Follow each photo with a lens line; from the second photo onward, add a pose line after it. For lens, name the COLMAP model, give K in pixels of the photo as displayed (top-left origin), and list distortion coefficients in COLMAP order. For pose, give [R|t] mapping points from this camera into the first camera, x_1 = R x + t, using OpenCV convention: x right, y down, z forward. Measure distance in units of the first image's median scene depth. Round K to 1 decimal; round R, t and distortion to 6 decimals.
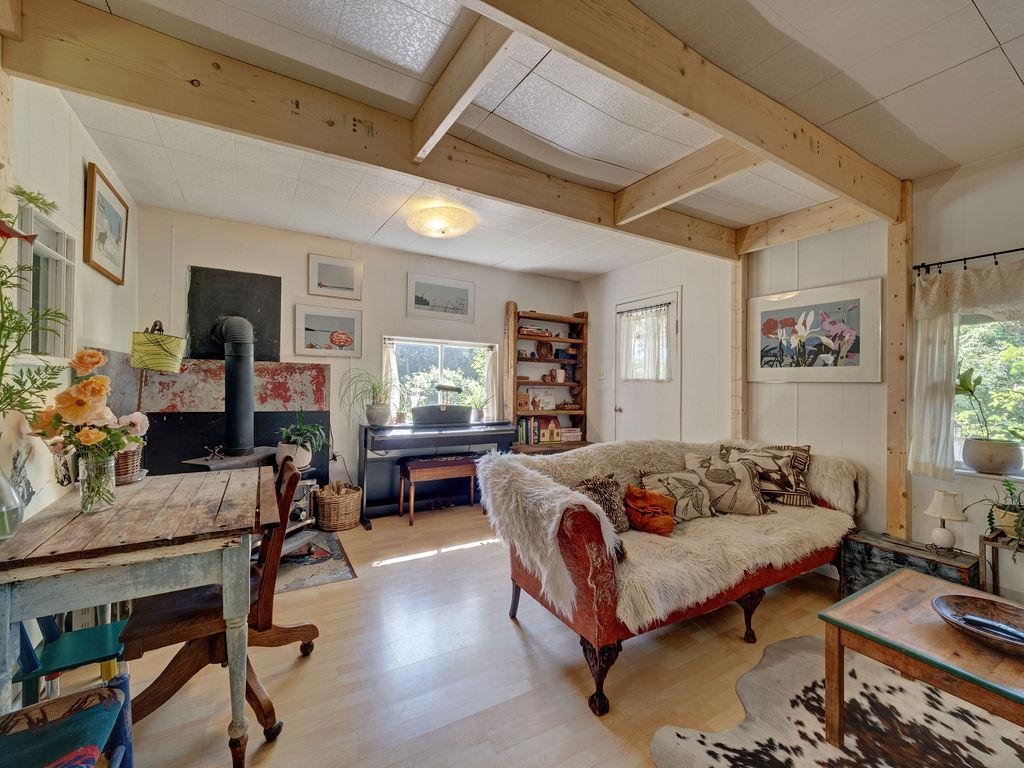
lens RADIAL K [[438.7, 0, 527.9], [0, 438.7, 383.5], [0, 0, 1]] dist [-0.000960, -0.001474]
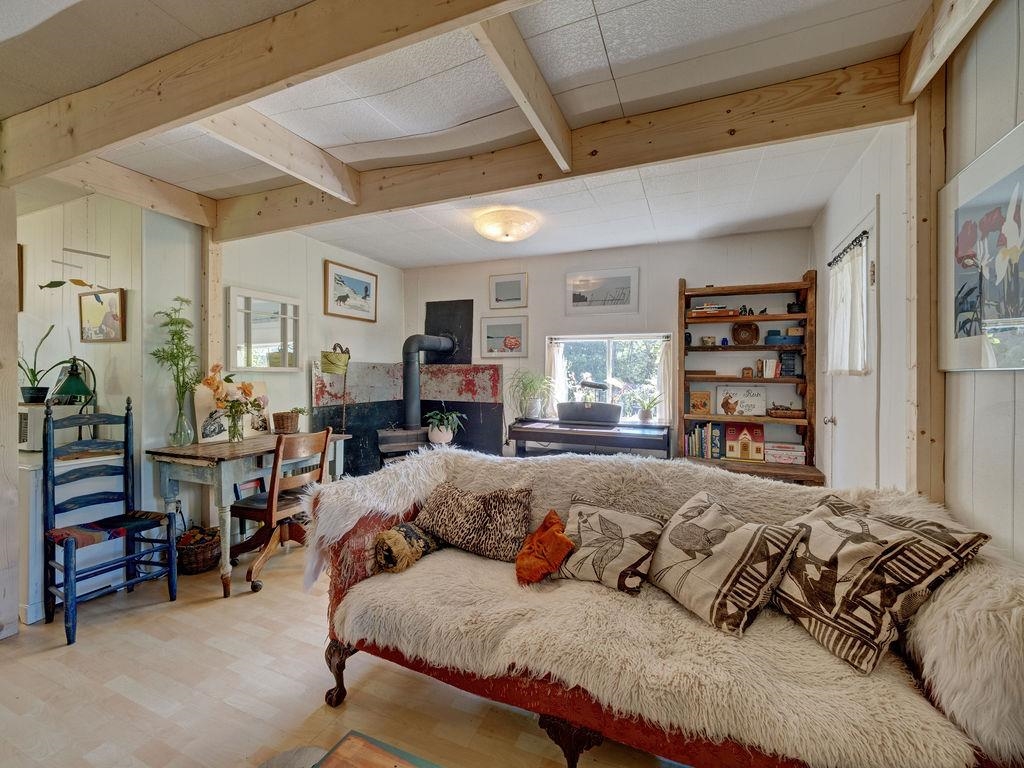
lens RADIAL K [[438.7, 0, 520.1], [0, 438.7, 381.4], [0, 0, 1]] dist [-0.000960, -0.001474]
pose [[0.578370, -0.003868, -0.815766, 0.569633], [0.002272, 0.999993, -0.003130, 0.006381], [0.815772, -0.000043, 0.578374, 0.354095]]
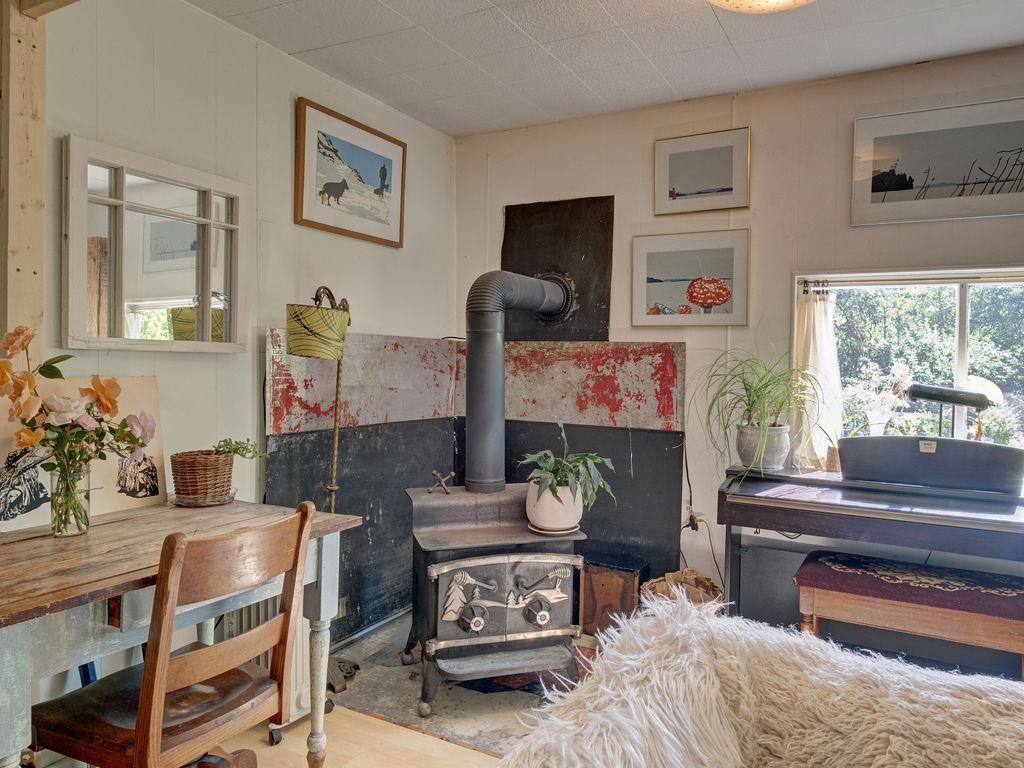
lens RADIAL K [[715.5, 0, 514.2], [0, 715.5, 378.5], [0, 0, 1]] dist [-0.003698, 0.014369]
pose [[0.483535, 0.006759, -0.875299, 0.200105], [-0.013082, 0.999914, 0.000495, 0.001177], [0.875228, 0.011211, 0.483582, 0.421812]]
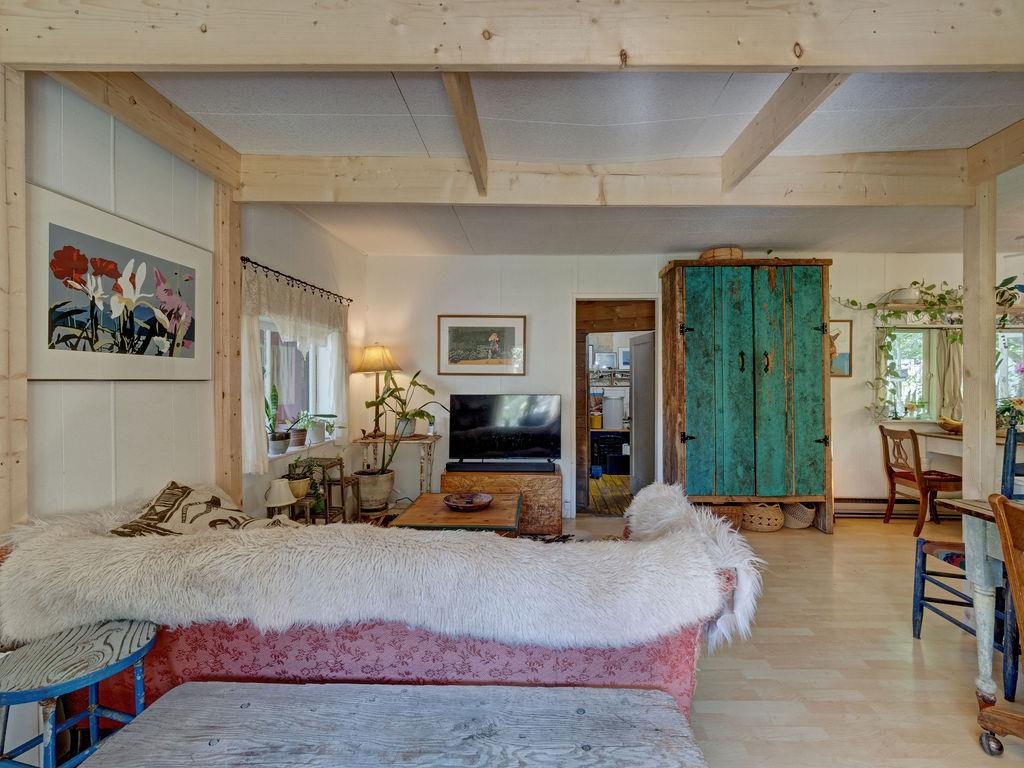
lens RADIAL K [[438.7, 0, 531.4], [0, 438.7, 377.5], [0, 0, 1]] dist [-0.000960, -0.001474]
pose [[-0.838040, -0.007530, 0.545556, -0.106837], [-0.006178, 0.999972, 0.004312, -0.010379], [-0.545573, 0.000243, -0.838063, 0.988888]]
